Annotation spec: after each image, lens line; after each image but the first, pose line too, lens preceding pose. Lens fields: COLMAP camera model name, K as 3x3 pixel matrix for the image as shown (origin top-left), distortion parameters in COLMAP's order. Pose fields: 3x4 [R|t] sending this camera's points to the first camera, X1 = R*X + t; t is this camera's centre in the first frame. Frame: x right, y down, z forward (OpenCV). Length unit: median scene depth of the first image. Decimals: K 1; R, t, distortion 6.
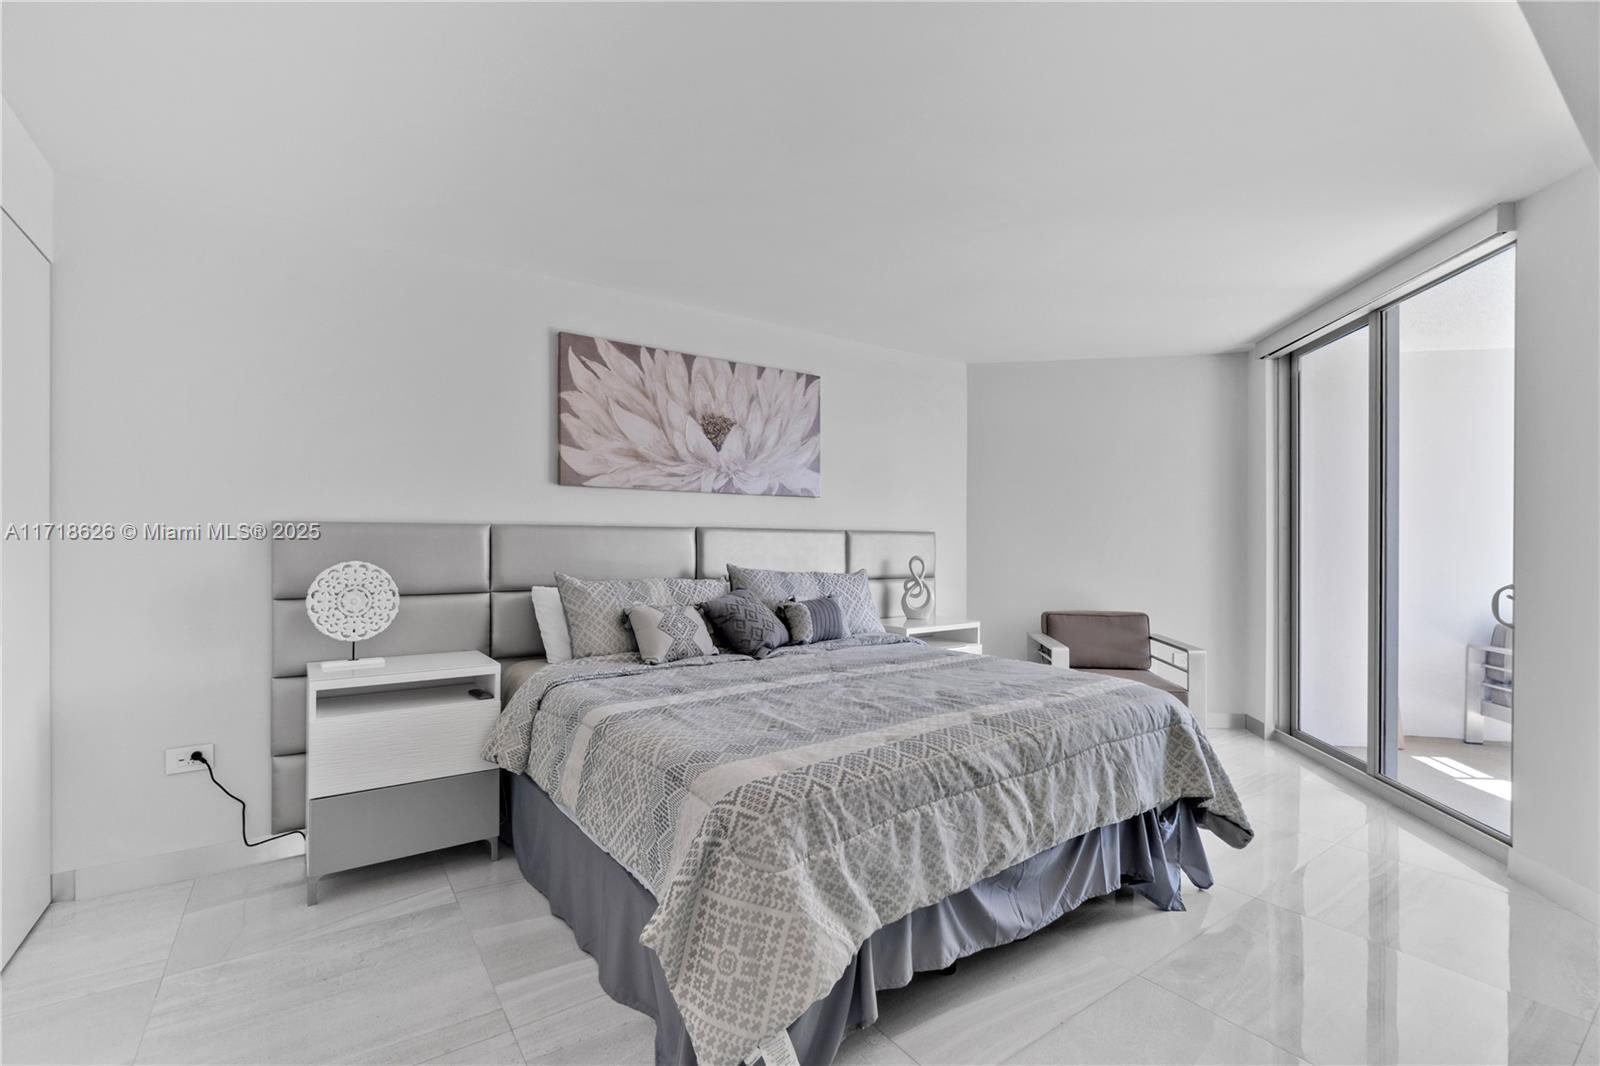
lens RADIAL K [[687.9, 0, 784.9], [0, 687.9, 545.7], [0, 0, 1]] dist [-0.004112, -0.000339]
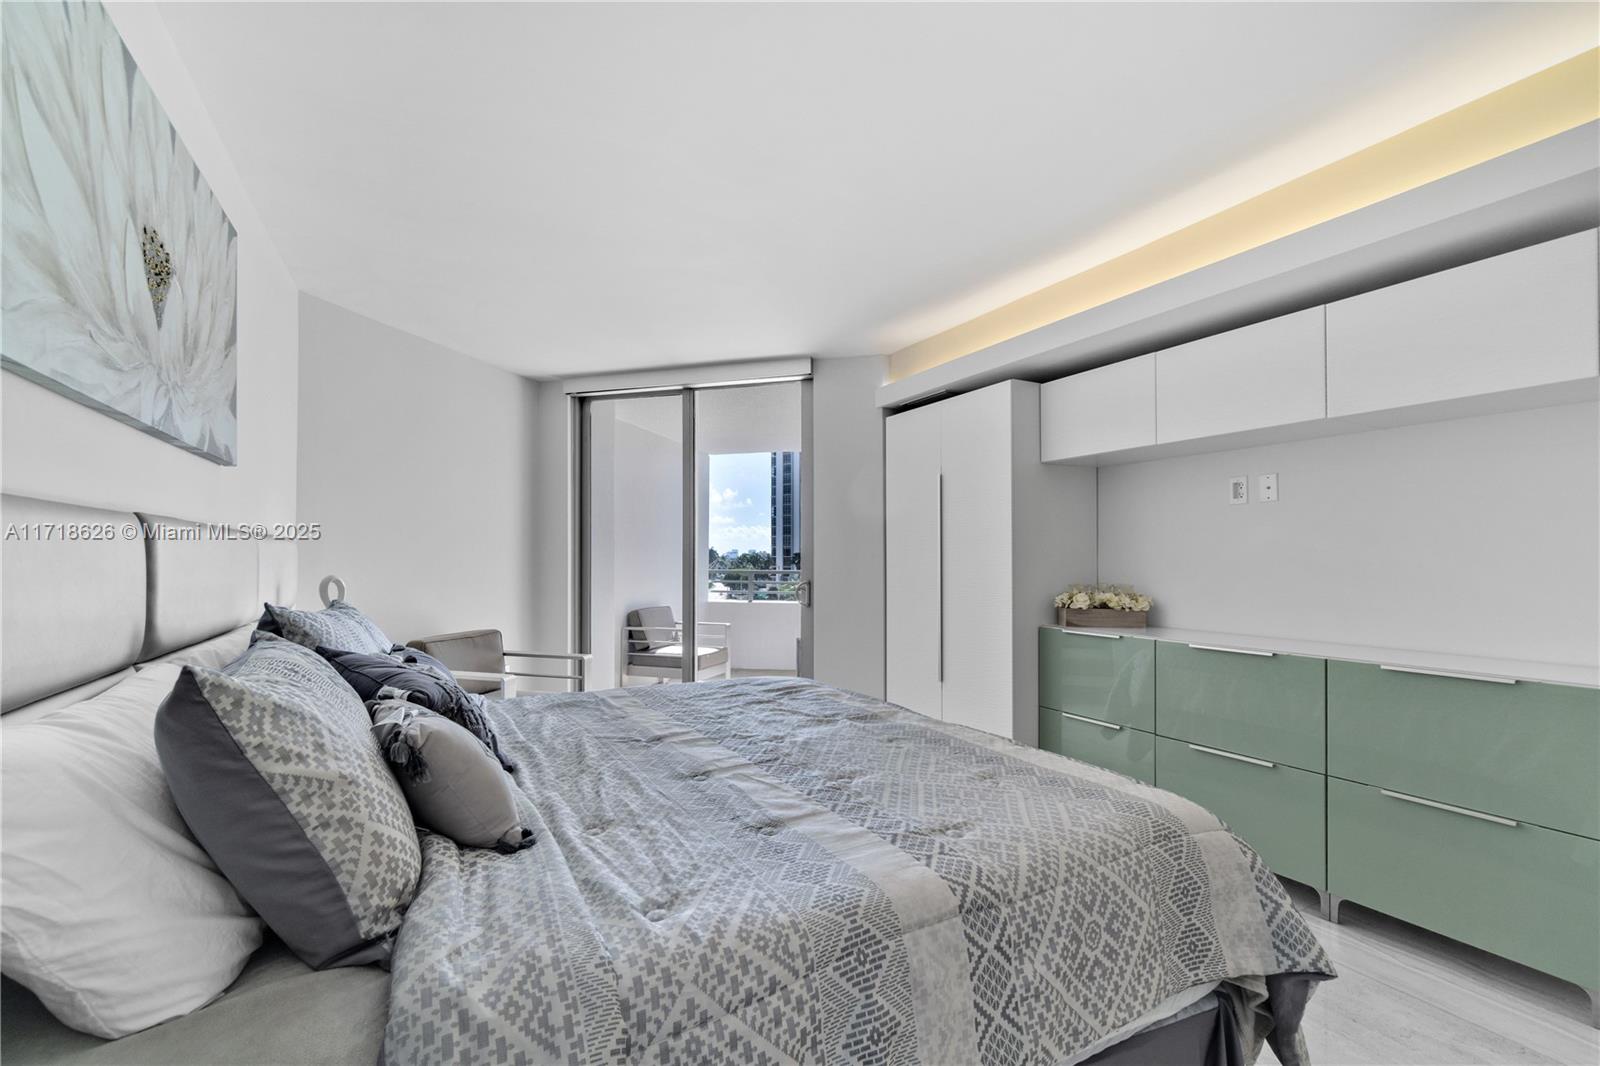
lens RADIAL K [[687.9, 0, 784.9], [0, 687.9, 545.7], [0, 0, 1]] dist [-0.004112, -0.000339]
pose [[0.107552, 0.014563, 0.994093, -0.400548], [0.001880, 0.999888, -0.014851, -0.003417], [-0.994198, 0.003466, 0.107513, 0.525893]]
